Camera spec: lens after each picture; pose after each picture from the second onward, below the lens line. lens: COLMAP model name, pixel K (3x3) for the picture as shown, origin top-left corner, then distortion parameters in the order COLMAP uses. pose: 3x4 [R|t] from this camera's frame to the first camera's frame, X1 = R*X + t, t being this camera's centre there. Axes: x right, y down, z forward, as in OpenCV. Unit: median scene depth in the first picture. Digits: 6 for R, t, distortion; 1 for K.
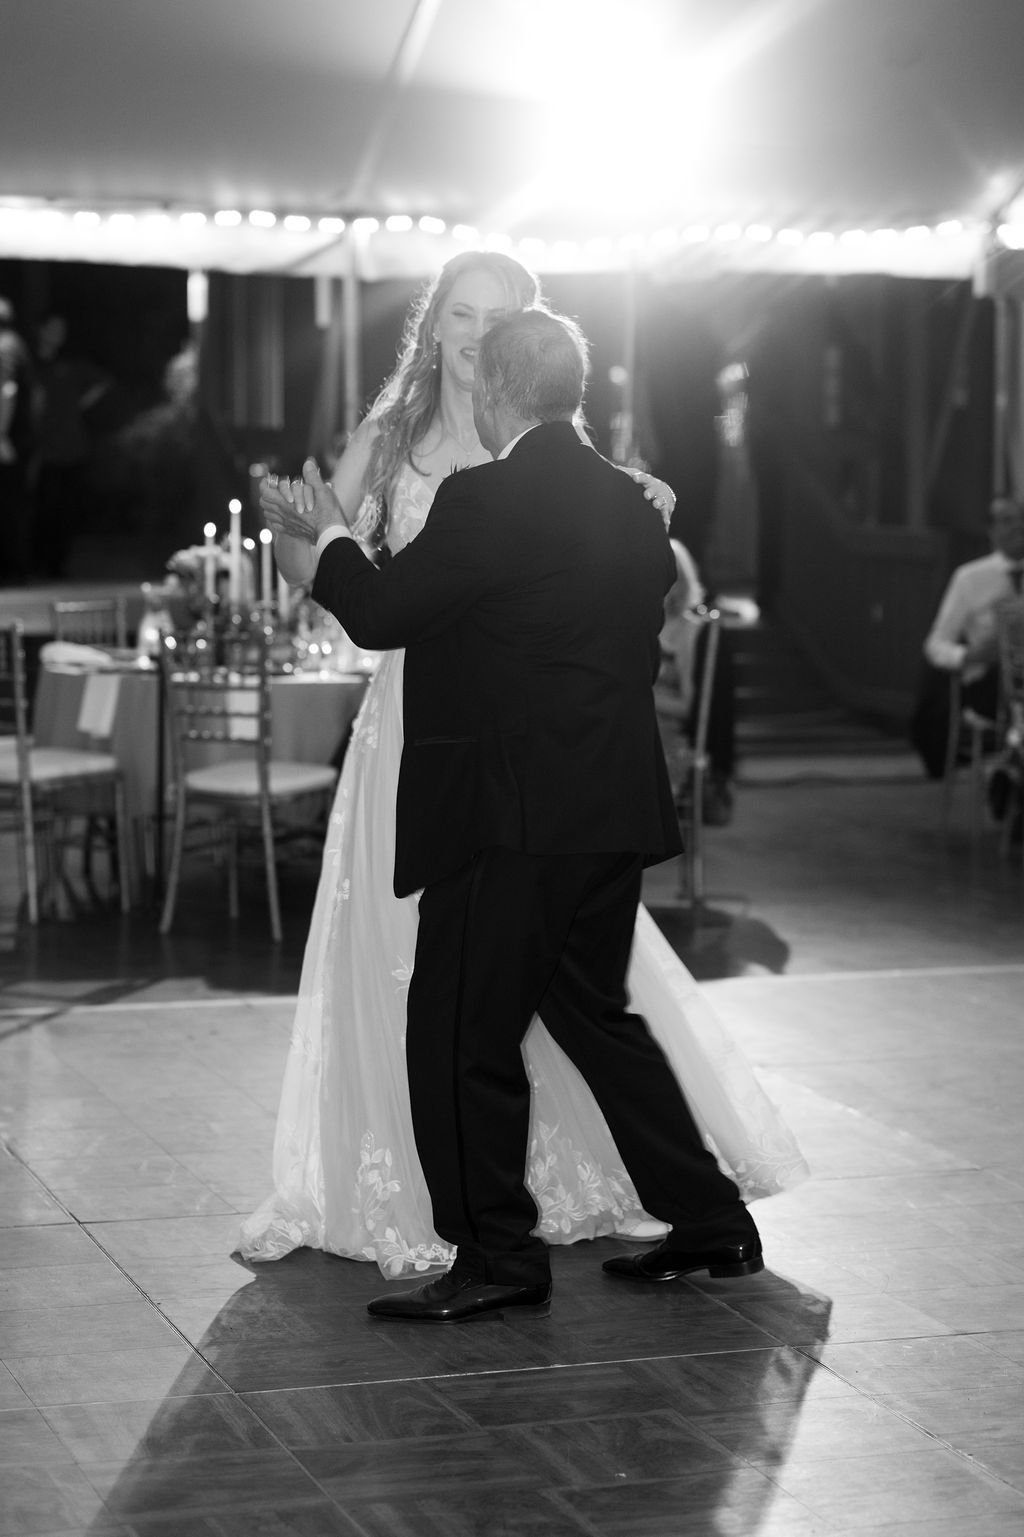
lens RADIAL K [[3856.7, 0, 512.0], [0, 3856.7, 768.5], [0, 0, 1]] dist [-0.030453, -0.213807]
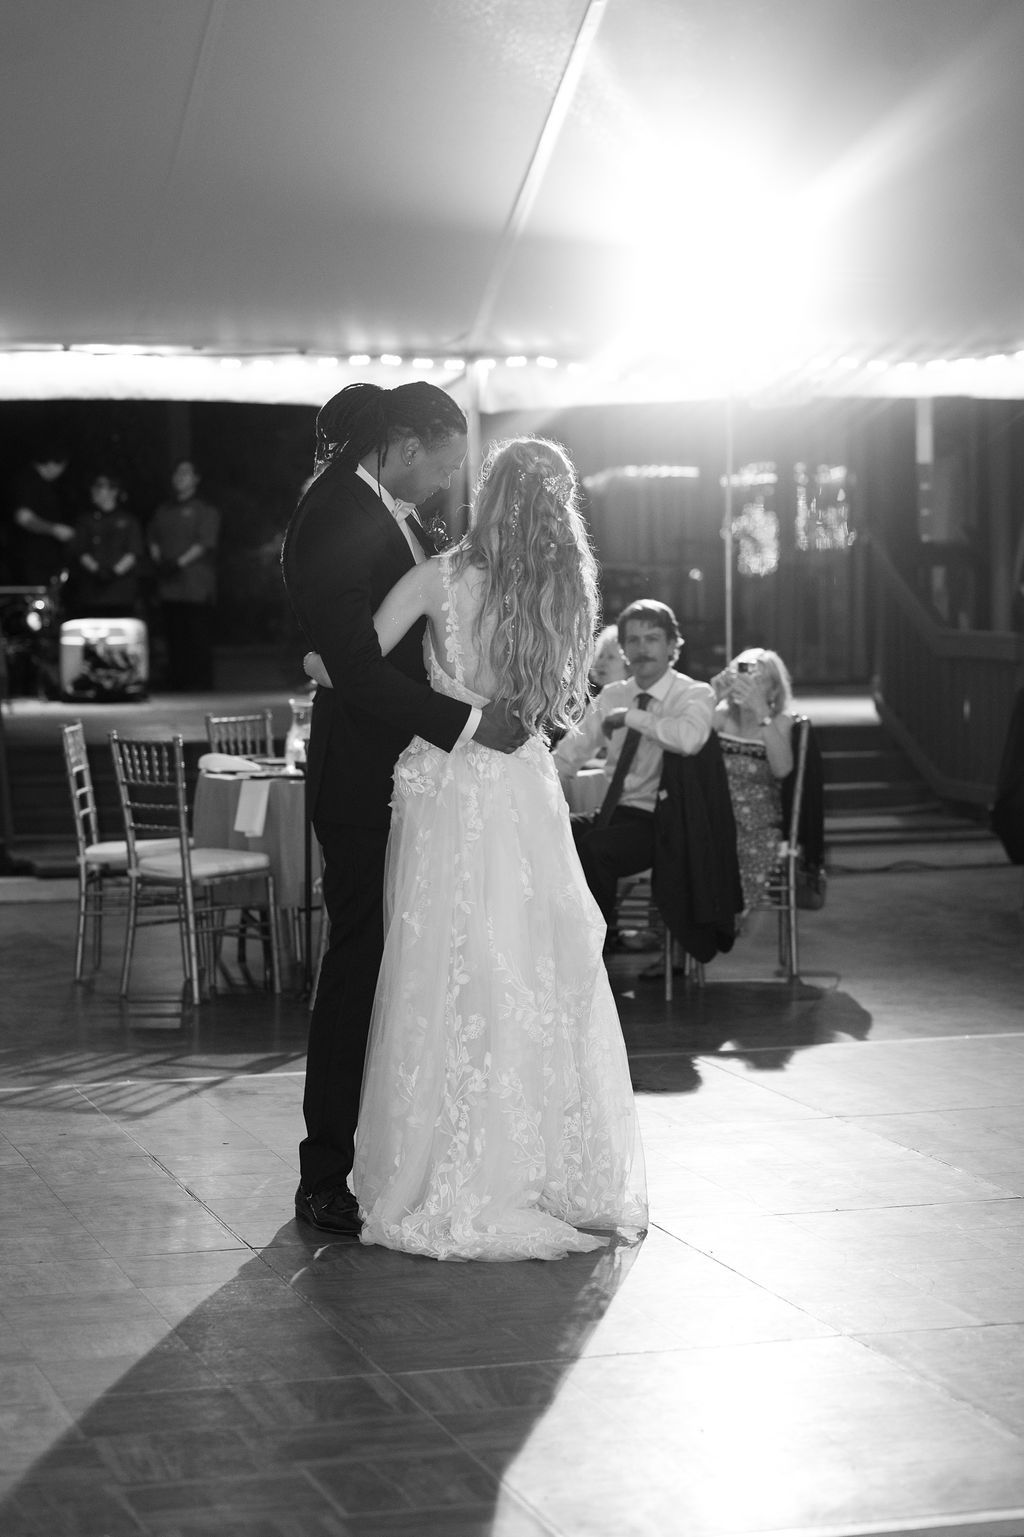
lens RADIAL K [[3856.7, 0, 512.0], [0, 3856.7, 768.5], [0, 0, 1]] dist [-0.030453, -0.213807]
pose [[0.999308, -0.015213, -0.033954, 0.006293], [0.014376, 0.999590, -0.024760, 0.000773], [0.034317, 0.024255, 0.999117, -0.114277]]
